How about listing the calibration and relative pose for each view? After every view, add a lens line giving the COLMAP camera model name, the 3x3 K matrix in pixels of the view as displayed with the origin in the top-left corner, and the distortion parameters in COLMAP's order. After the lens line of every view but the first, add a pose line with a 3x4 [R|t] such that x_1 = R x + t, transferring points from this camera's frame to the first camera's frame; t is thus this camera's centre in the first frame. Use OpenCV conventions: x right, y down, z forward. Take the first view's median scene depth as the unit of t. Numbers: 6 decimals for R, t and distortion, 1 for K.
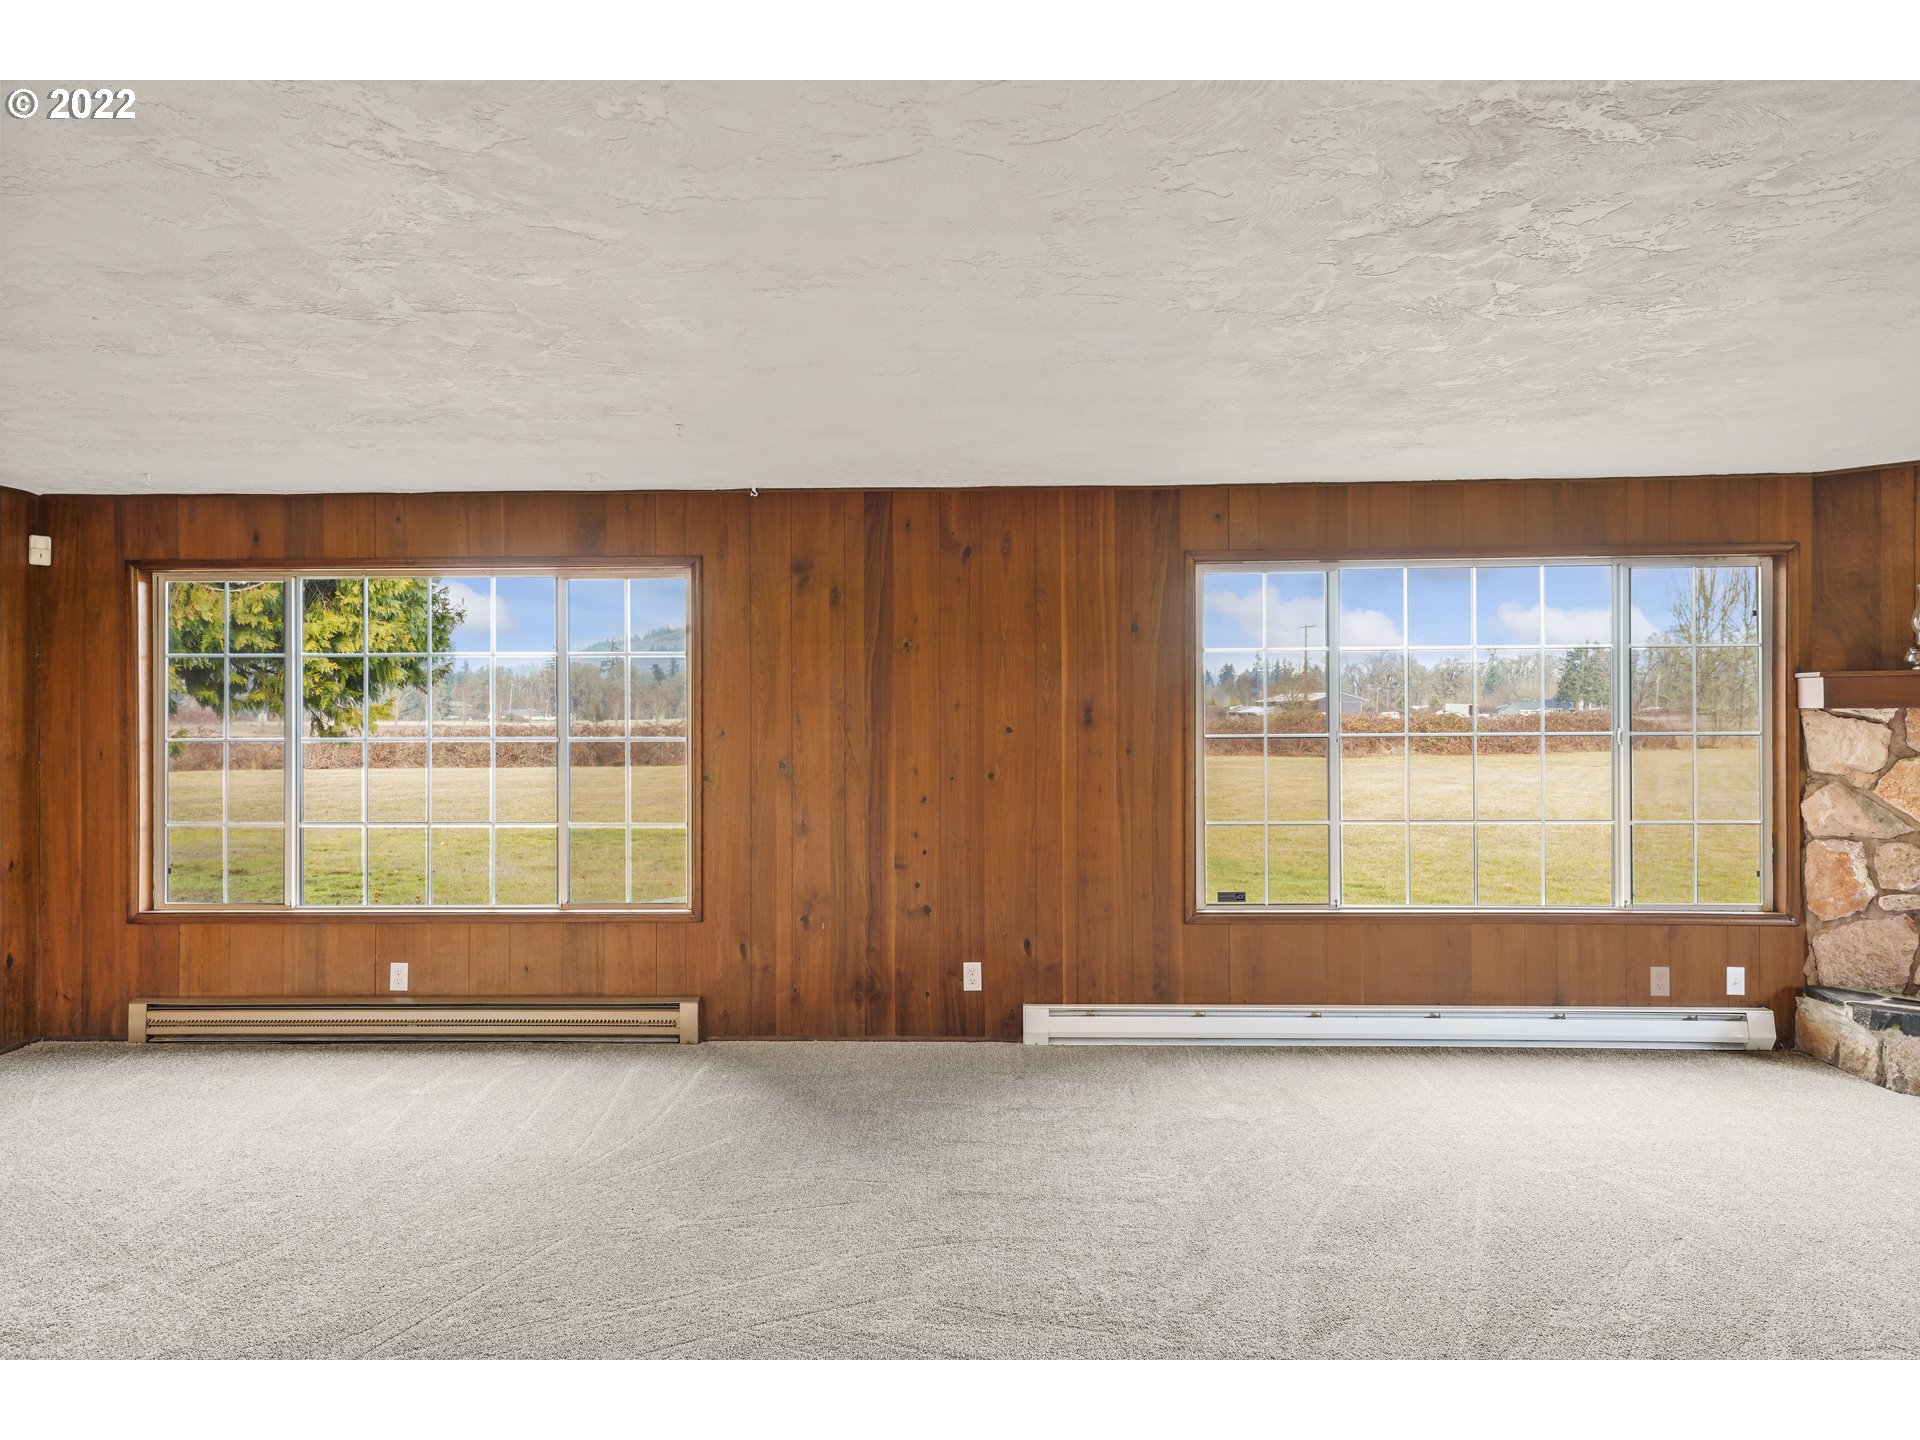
lens RADIAL K [[1260.0, 0, 953.6], [0, 1260.0, 714.9], [0, 0, 1]] dist [0.025012, 0.001072]
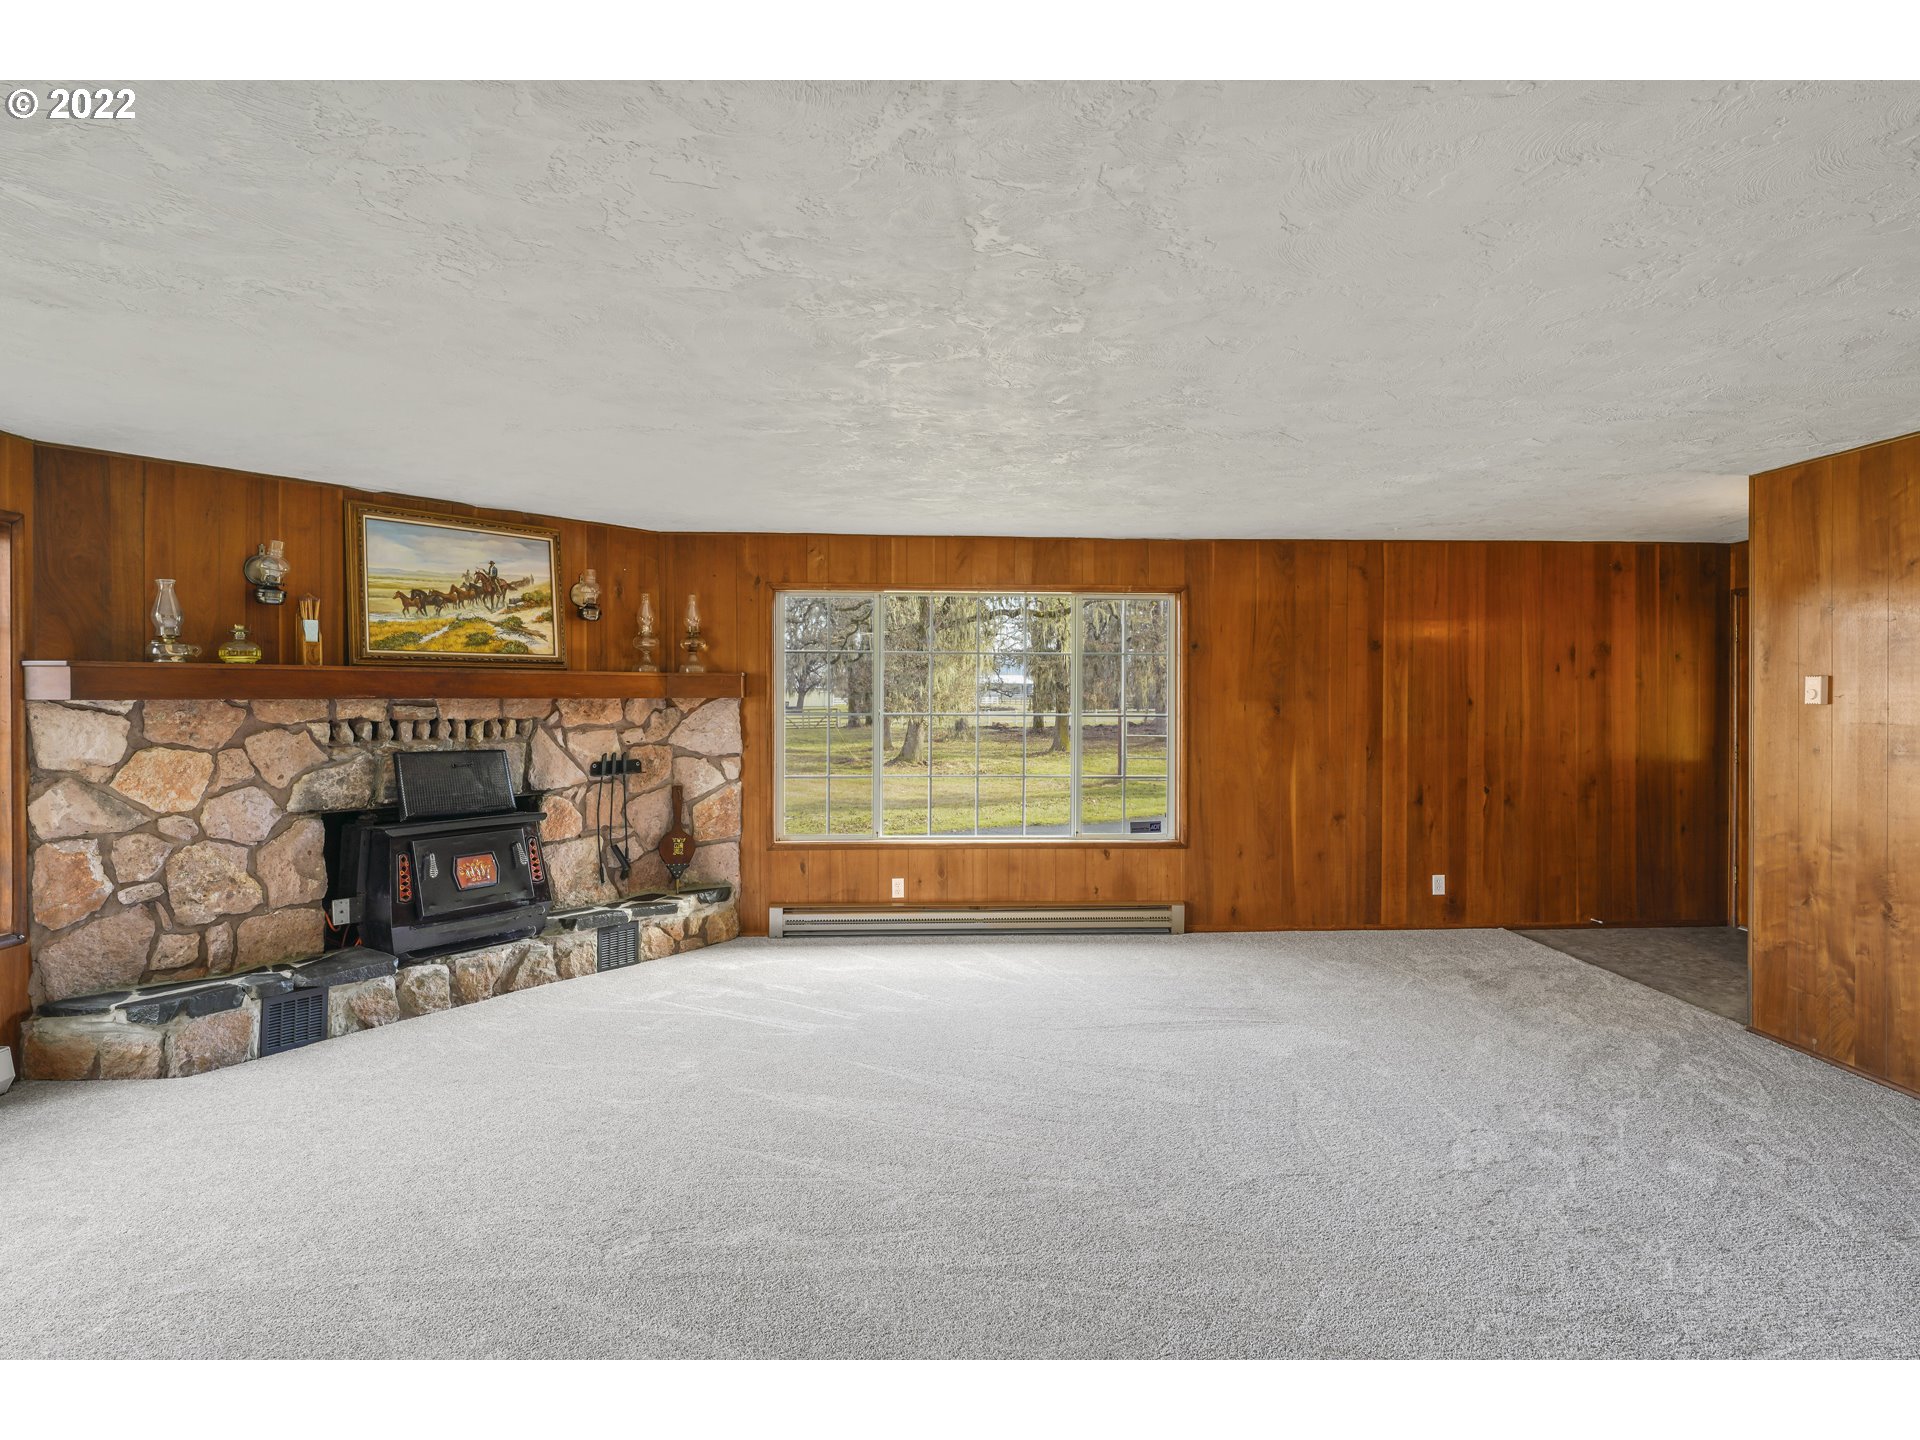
lens RADIAL K [[1028.2, 0, 988.8], [0, 1028.2, 704.4], [0, 0, 1]] dist [-0.000523, -0.002269]
pose [[-0.111943, -0.006090, 0.993696, -0.128694], [0.003581, 0.999972, 0.006532, -0.004268], [-0.993708, 0.004290, -0.111918, 0.404788]]
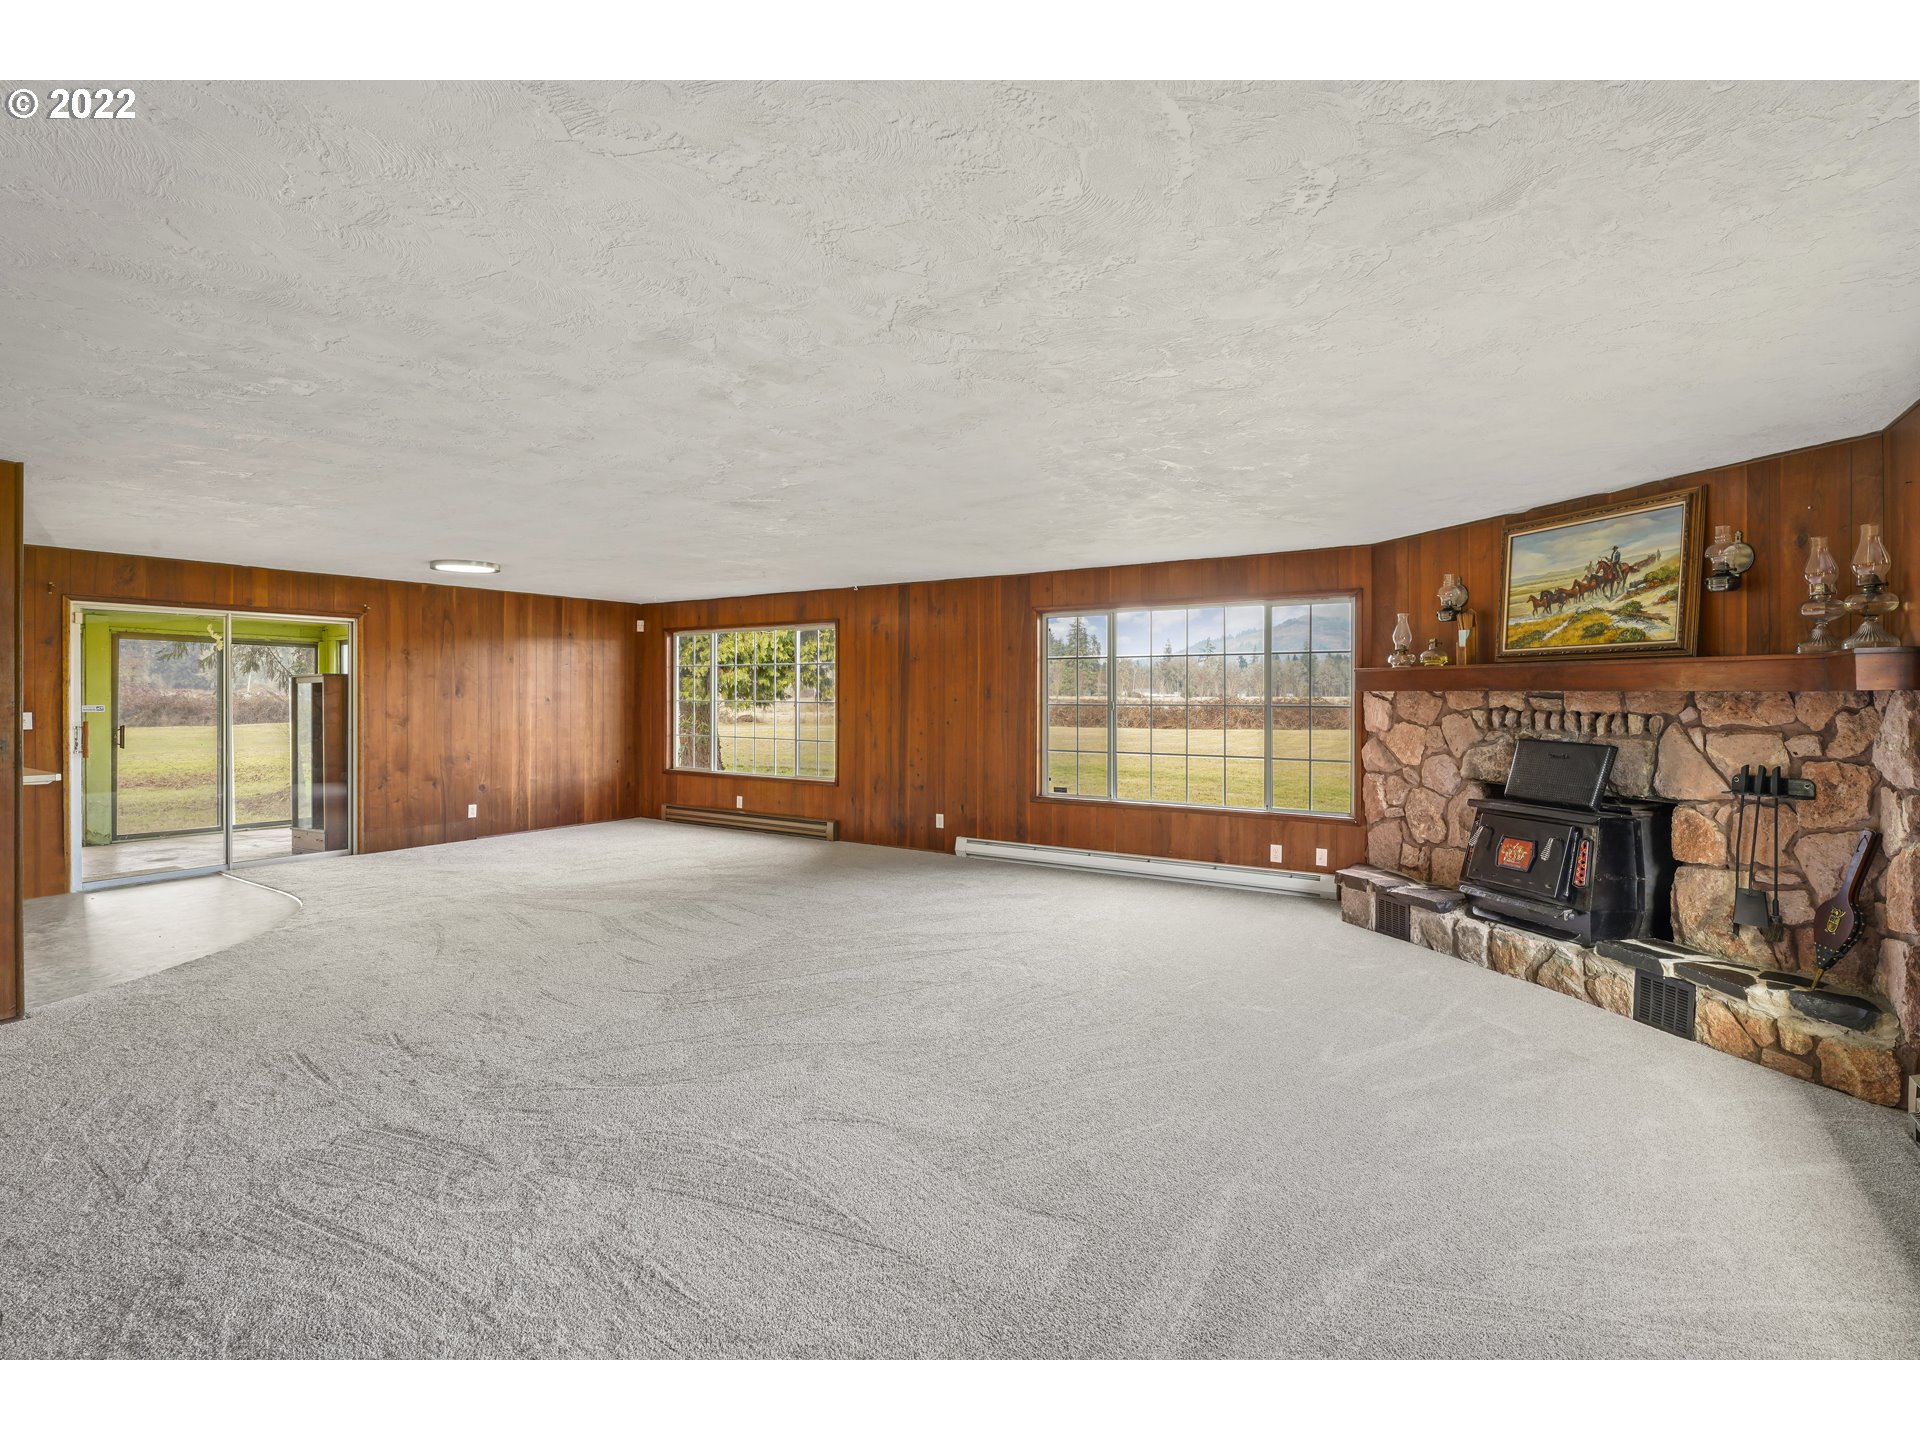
lens RADIAL K [[936.5, 0, 959.2], [0, 936.5, 695.6], [0, 0, 1]] dist [-0.013328, -0.001744]
pose [[0.848212, 0.007828, -0.529599, 0.851859], [-0.007357, 0.999968, 0.002998, 0.000631], [0.529606, 0.001353, 0.848243, -0.266434]]
